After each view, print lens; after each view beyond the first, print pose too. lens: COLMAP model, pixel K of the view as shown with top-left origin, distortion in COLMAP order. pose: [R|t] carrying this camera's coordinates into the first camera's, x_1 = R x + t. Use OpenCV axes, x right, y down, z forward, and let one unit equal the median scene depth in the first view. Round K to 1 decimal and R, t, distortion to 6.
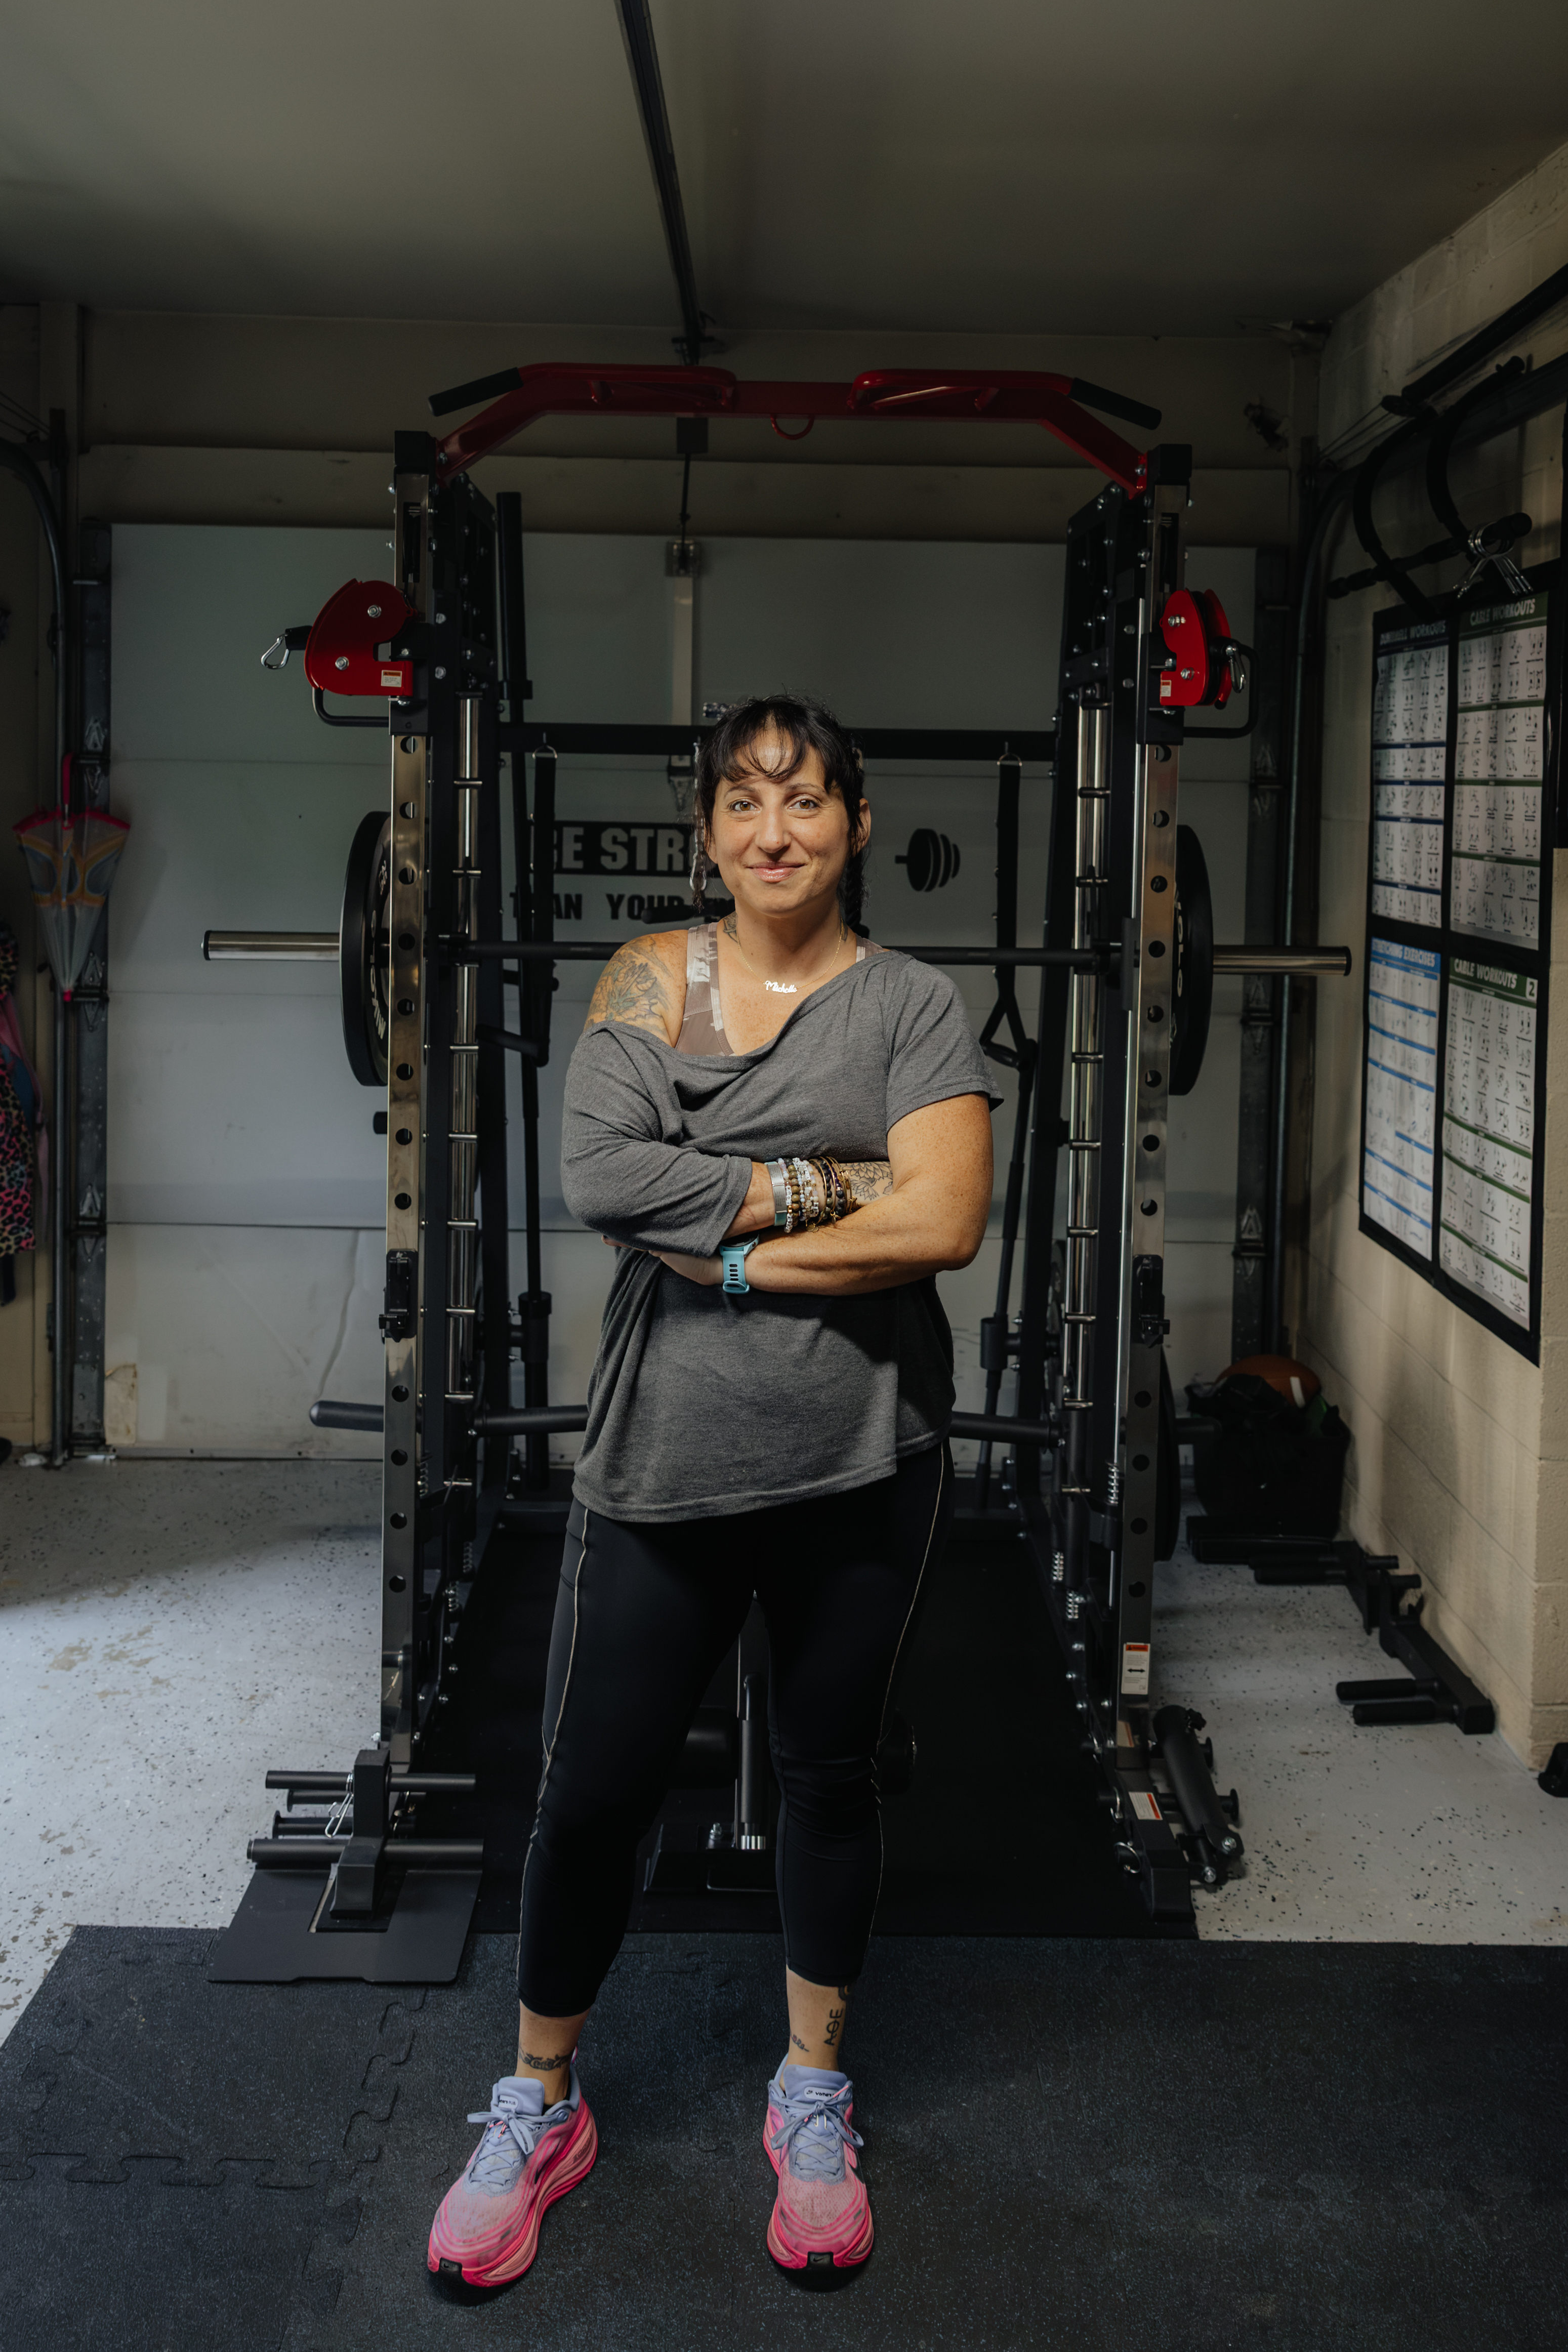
lens RADIAL K [[2014.9, 0, 780.1], [0, 2014.9, 843.1], [0, 0, 1]] dist [0.010002, -0.002401]
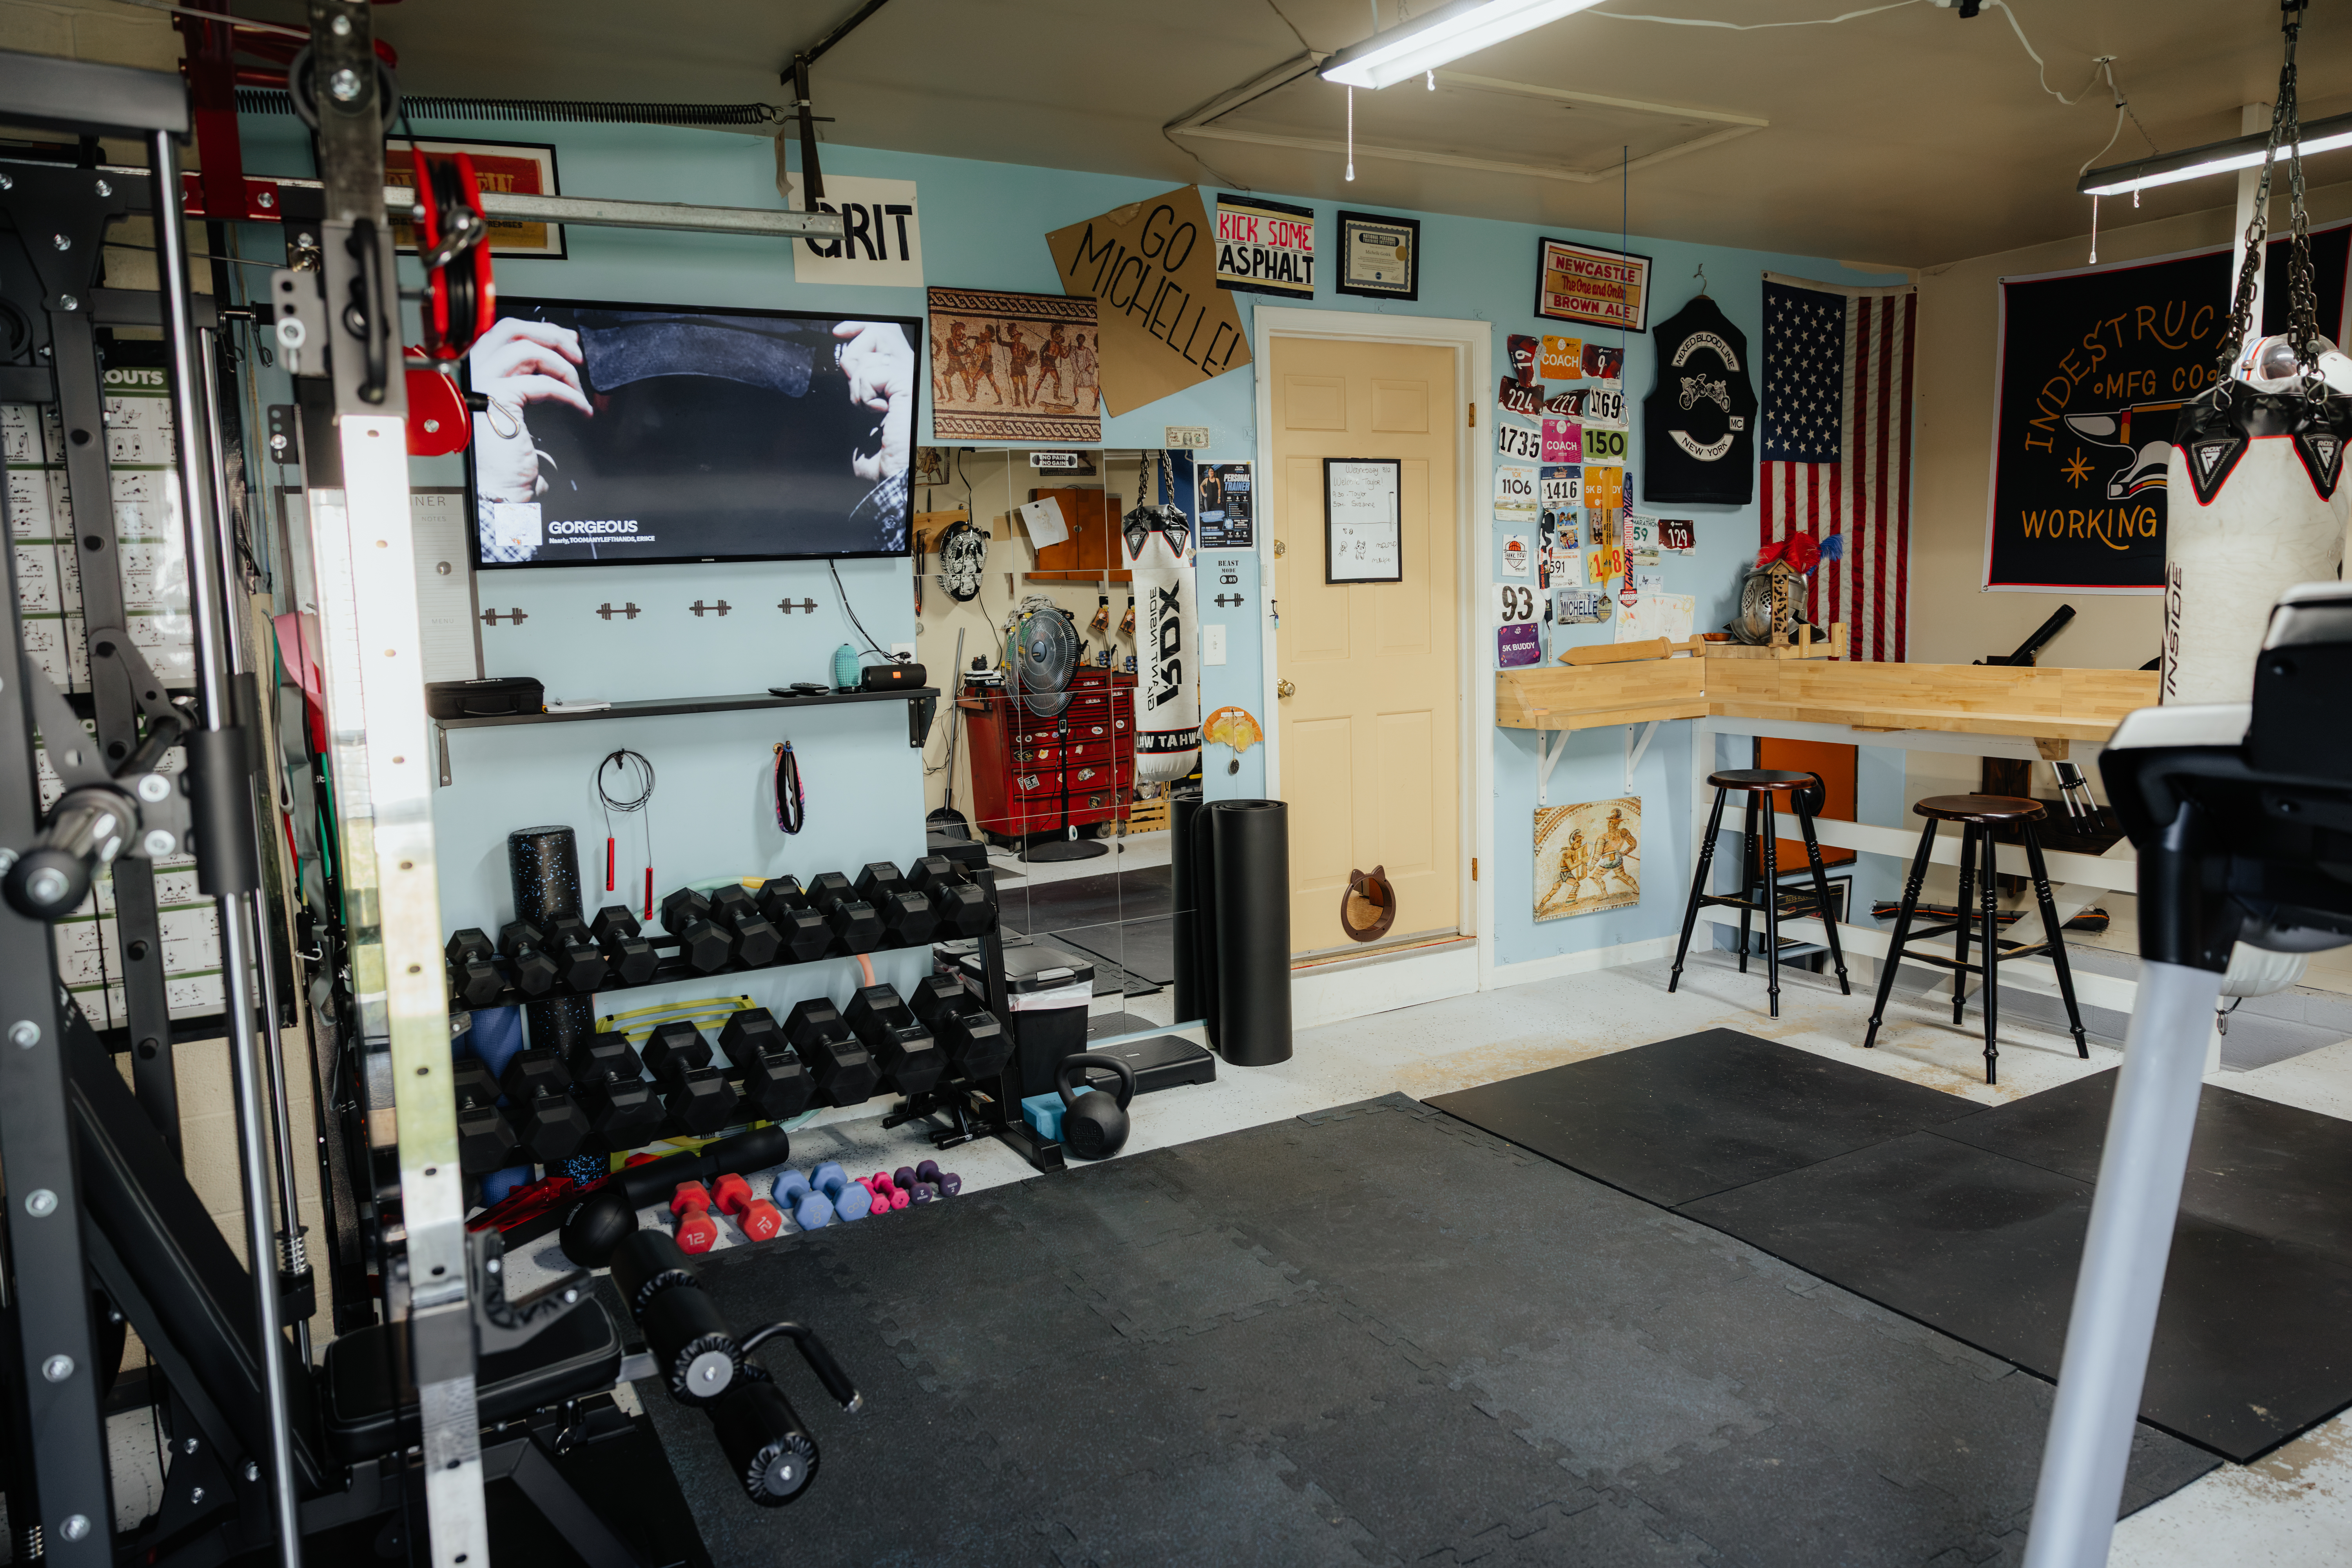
lens RADIAL K [[1557.1, 0, 1174.3], [0, 1557.1, 782.0], [0, 0, 1]] dist [0.002830, 0.001739]
pose [[-0.480076, -0.117424, 0.869332, -0.597847], [0.052189, 0.985422, 0.161926, -0.008032], [-0.875673, 0.123106, -0.466949, 0.848554]]
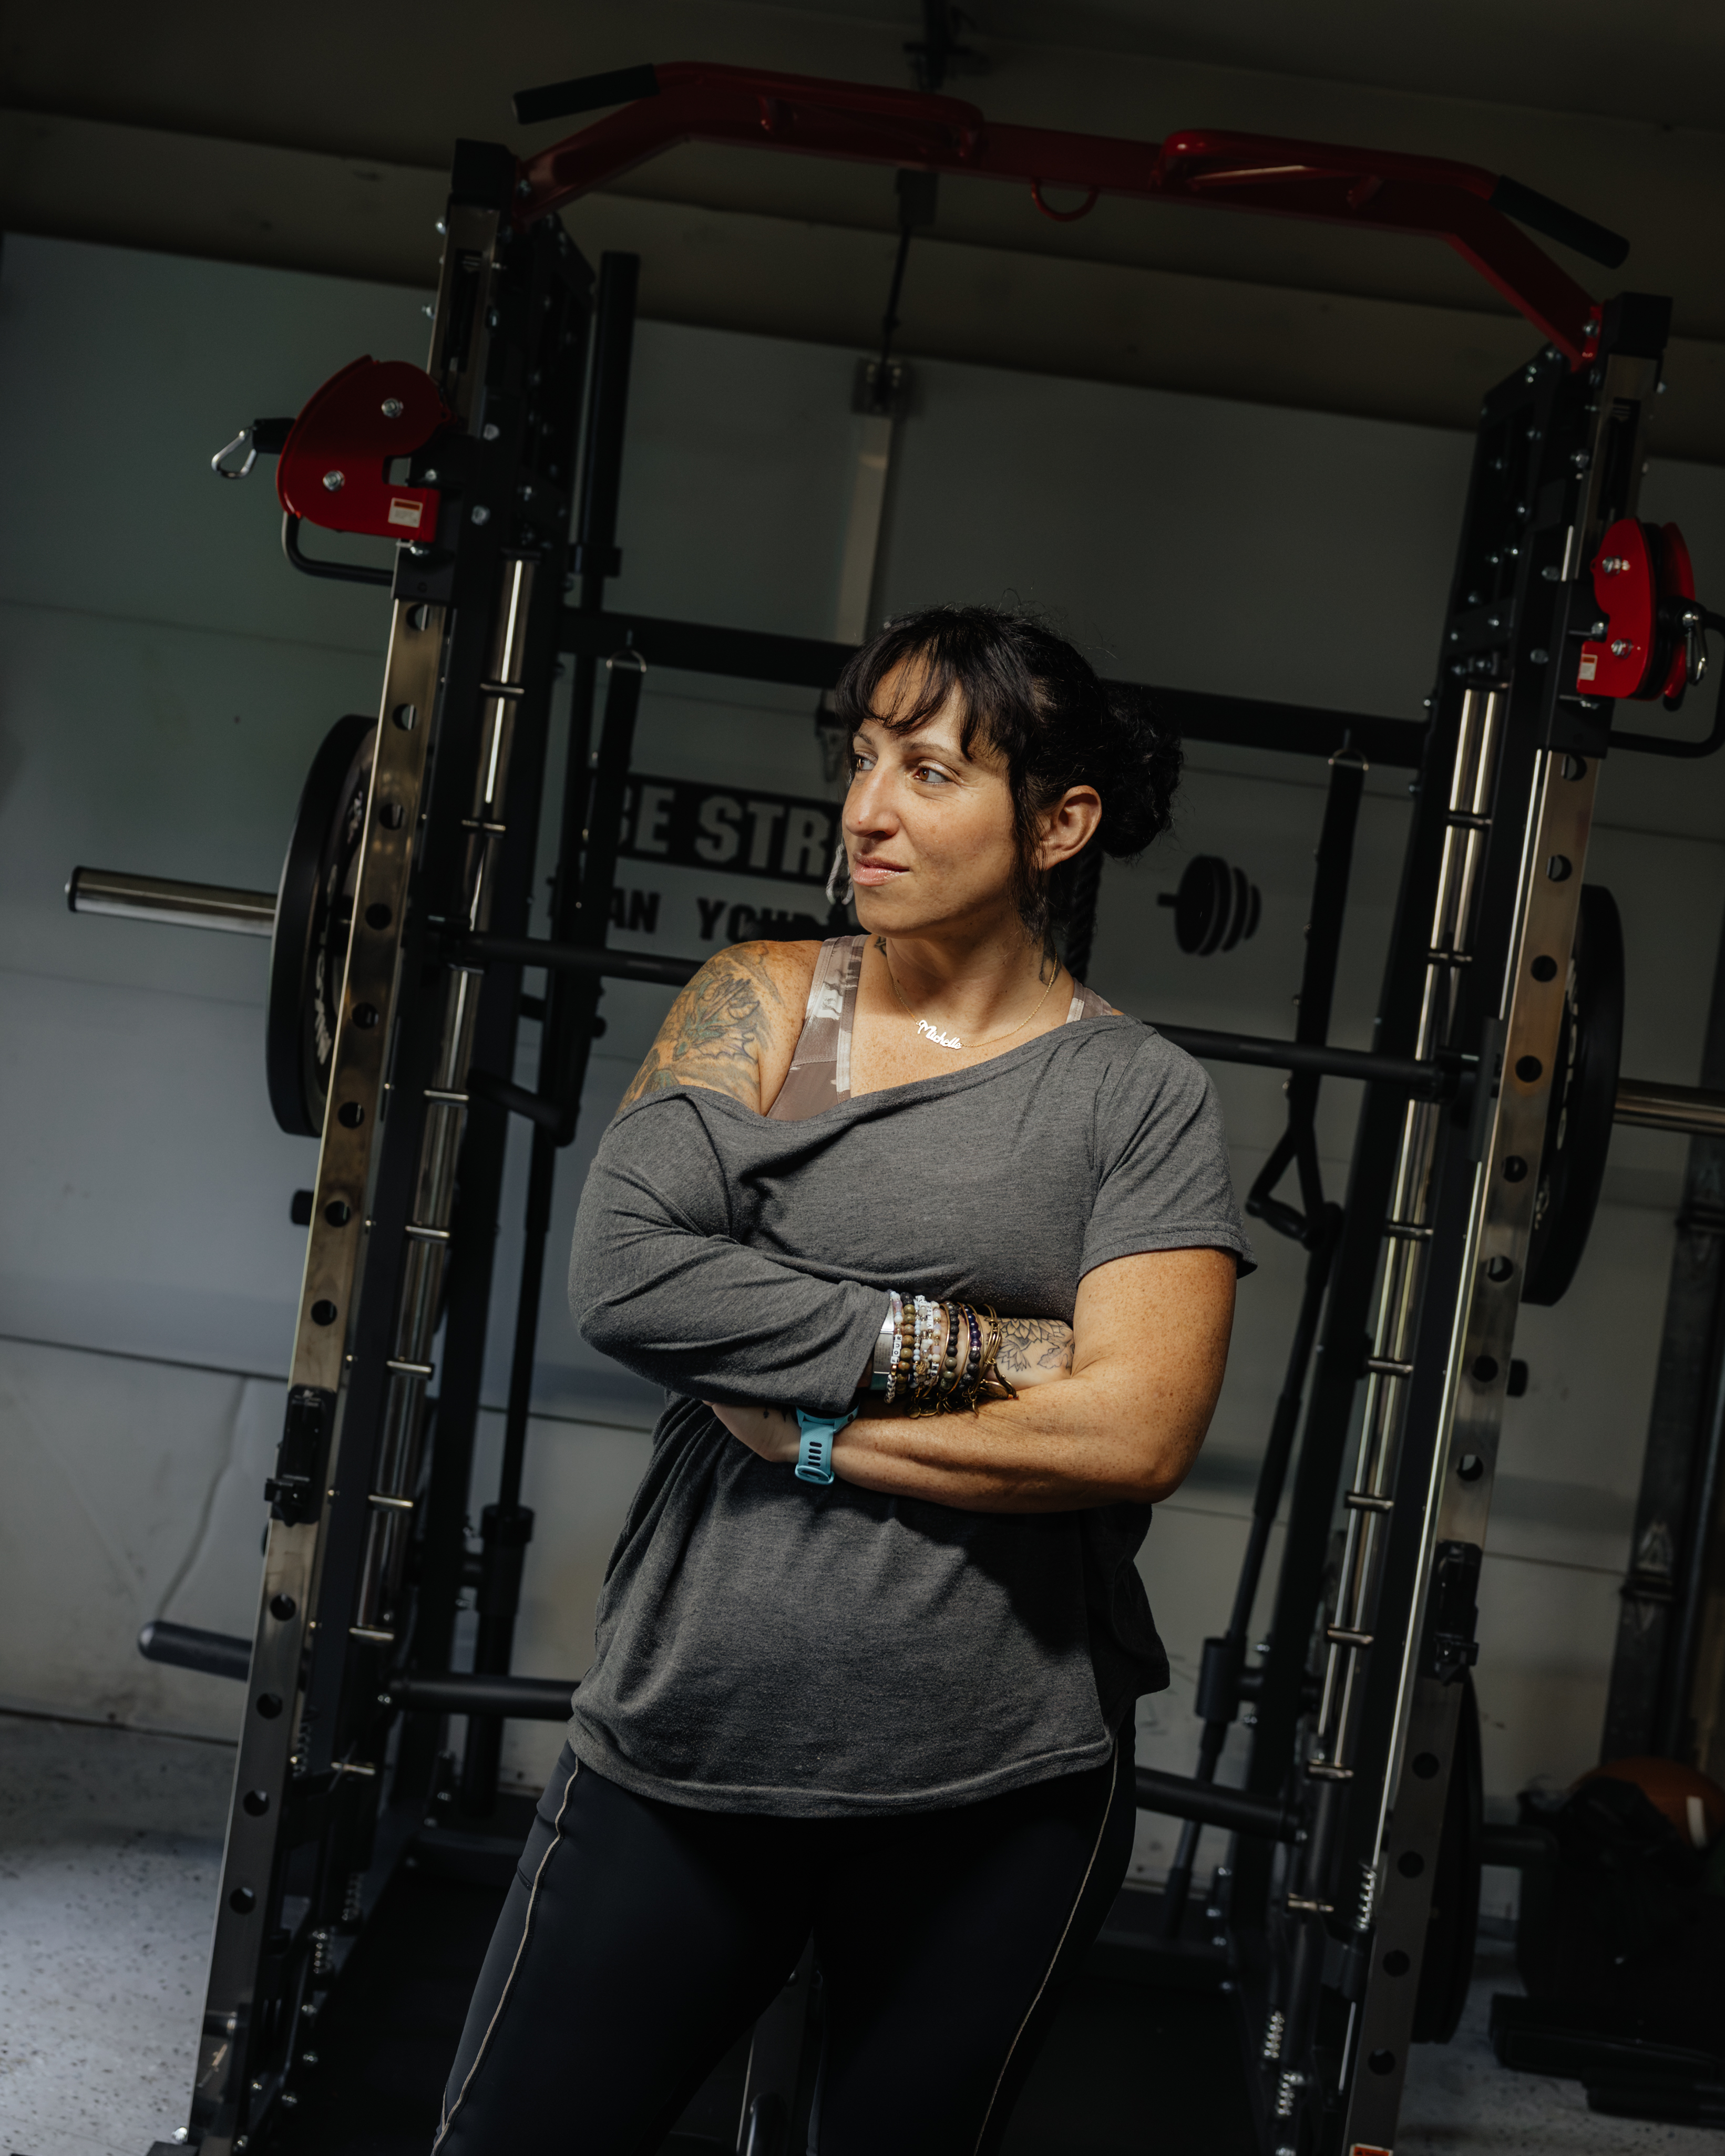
lens RADIAL K [[3348.1, 0, 896.8], [0, 3348.1, 817.2], [0, 0, 1]] dist [0.014707, 0.000000]
pose [[0.992176, 0.119716, -0.035415, 0.012586], [-0.120365, 0.992587, -0.016804, 0.012479], [0.033140, 0.020936, 0.999231, -0.063317]]
